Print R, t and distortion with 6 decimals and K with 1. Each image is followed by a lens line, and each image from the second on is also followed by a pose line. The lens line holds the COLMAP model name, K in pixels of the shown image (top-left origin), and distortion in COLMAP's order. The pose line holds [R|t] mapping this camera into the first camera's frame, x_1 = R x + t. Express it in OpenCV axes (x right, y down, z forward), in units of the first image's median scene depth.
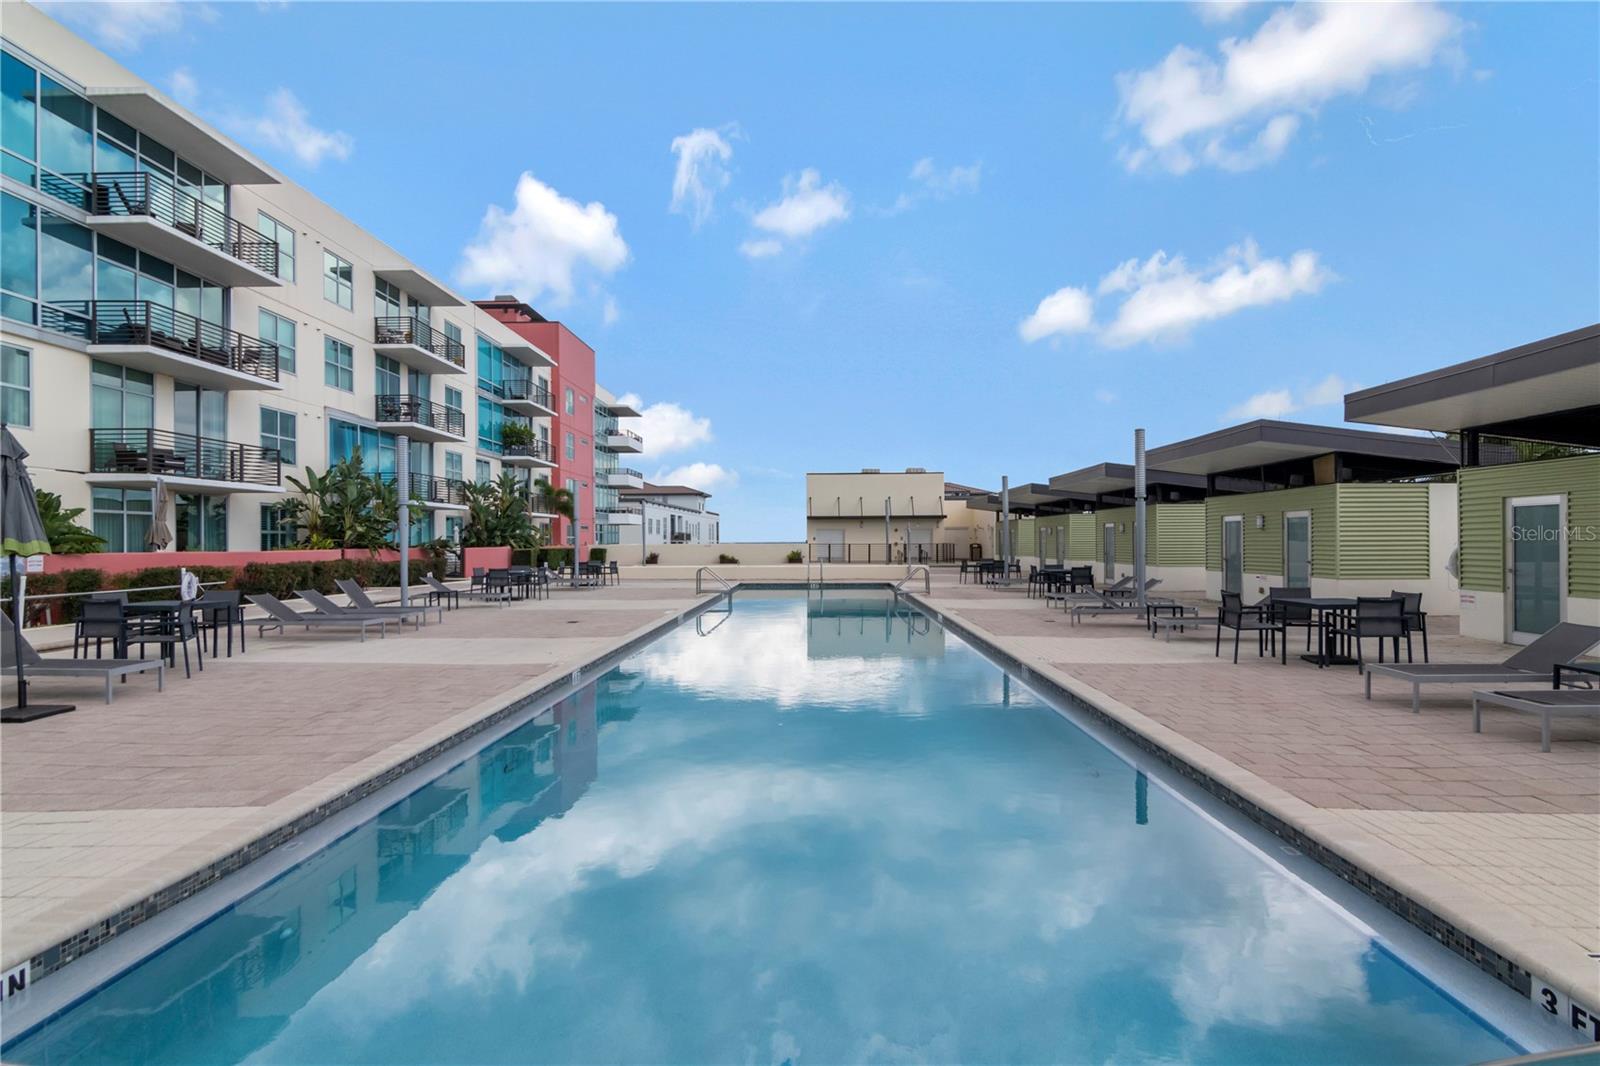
lens RADIAL K [[783.1, 0, 800.0], [0, 783.1, 533.0], [0, 0, 1]] dist [-0.006087, -0.000934]
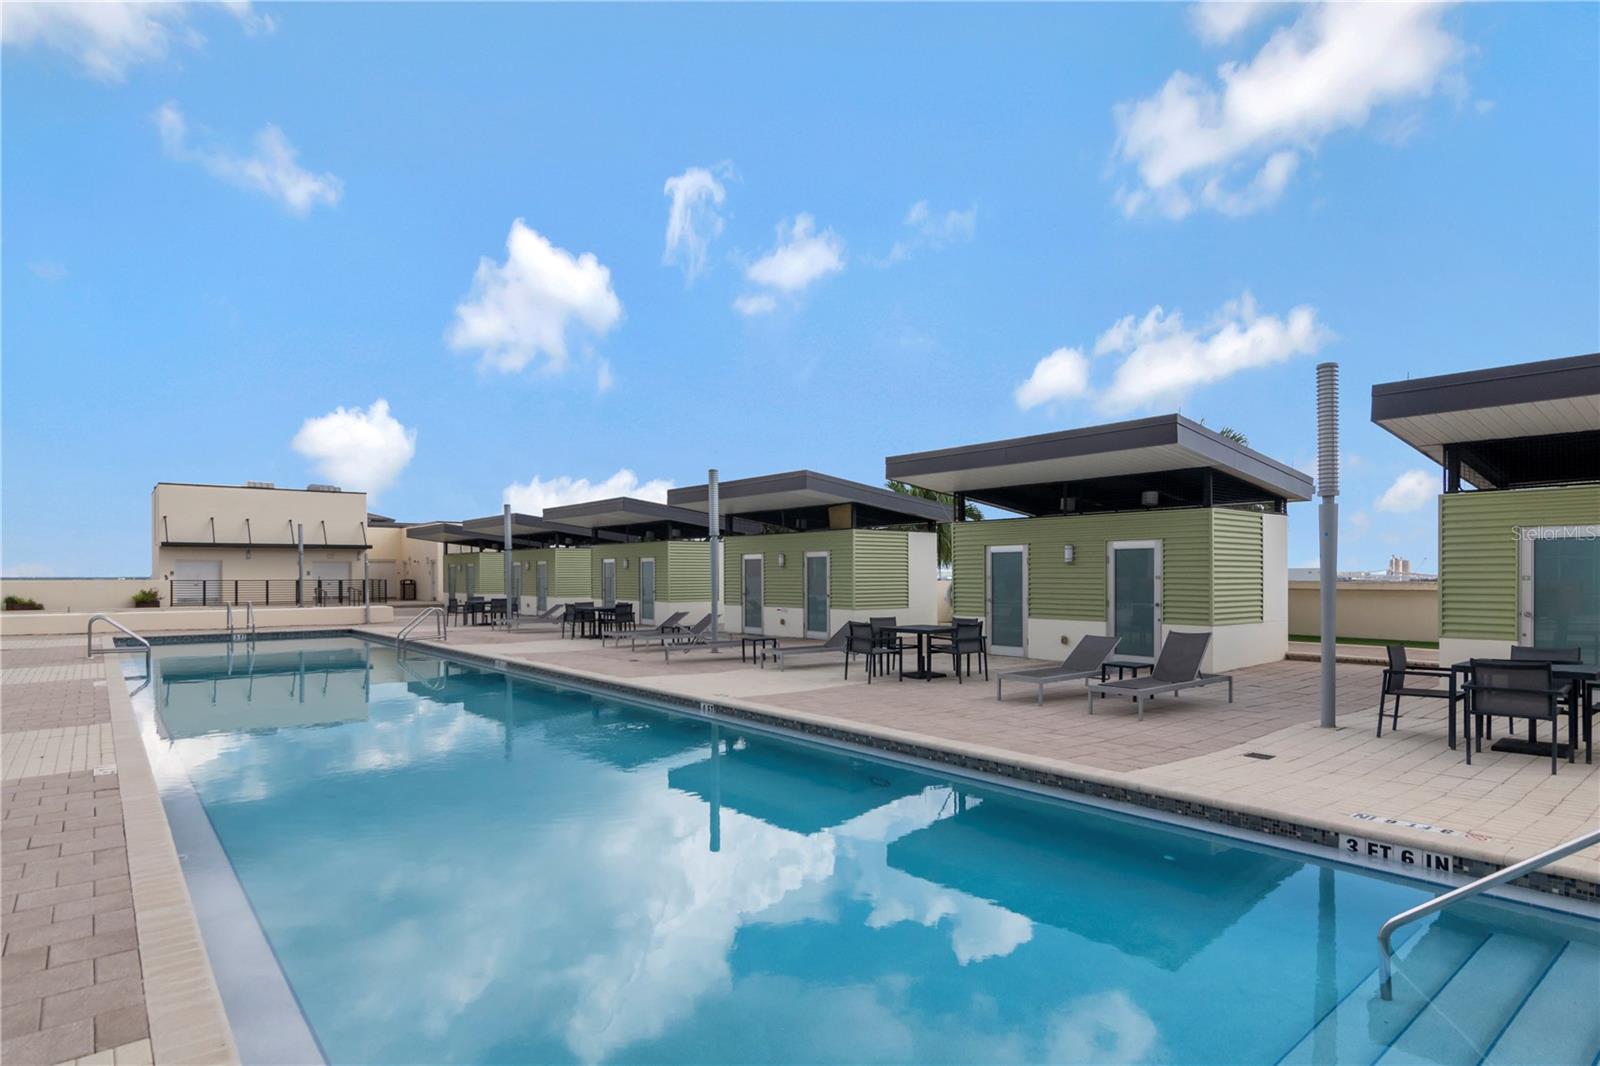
lens RADIAL K [[861.5, 0, 793.9], [0, 861.5, 570.6], [0, 0, 1]] dist [0.000373, -0.000966]
pose [[0.762802, 0.005292, 0.646611, -0.172032], [-0.007699, 0.999970, 0.000899, -0.000872], [-0.646586, -0.005664, 0.762820, 0.046584]]
